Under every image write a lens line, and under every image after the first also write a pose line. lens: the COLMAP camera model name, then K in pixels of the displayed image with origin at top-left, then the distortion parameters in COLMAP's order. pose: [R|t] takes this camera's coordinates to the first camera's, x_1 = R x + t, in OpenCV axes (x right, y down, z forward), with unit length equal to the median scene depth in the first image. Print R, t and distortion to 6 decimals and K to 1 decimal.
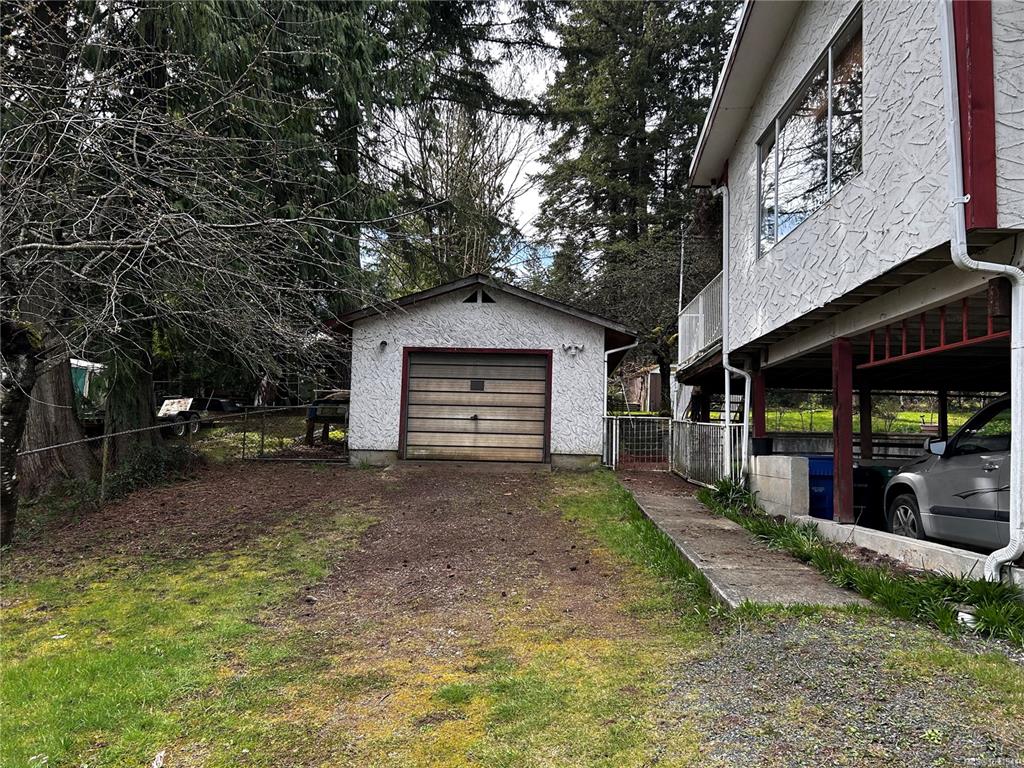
lens RADIAL K [[773.5, 0, 514.9], [0, 773.5, 383.6], [0, 0, 1]] dist [0.062090, -0.086185]
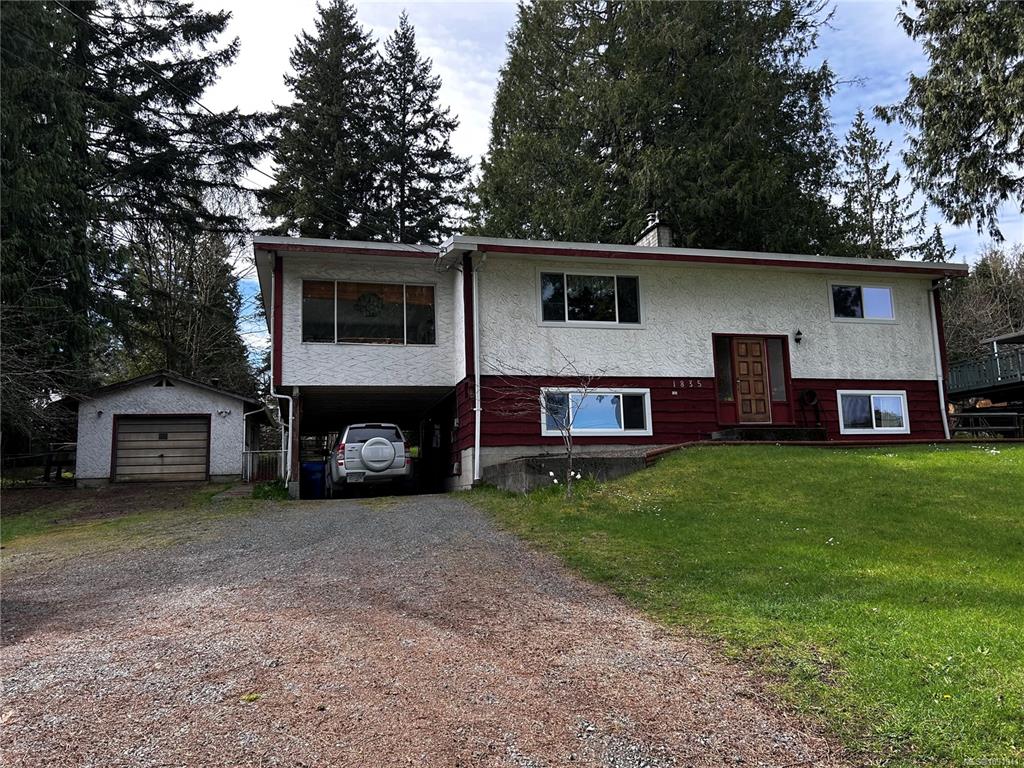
lens RADIAL K [[773.5, 0, 511.2], [0, 773.5, 386.1], [0, 0, 1]] dist [0.062090, -0.086185]
pose [[0.957608, -0.014795, 0.287694, 0.187581], [0.031251, 0.998122, -0.052691, 0.006376], [-0.286374, 0.059448, 0.956272, -0.827848]]
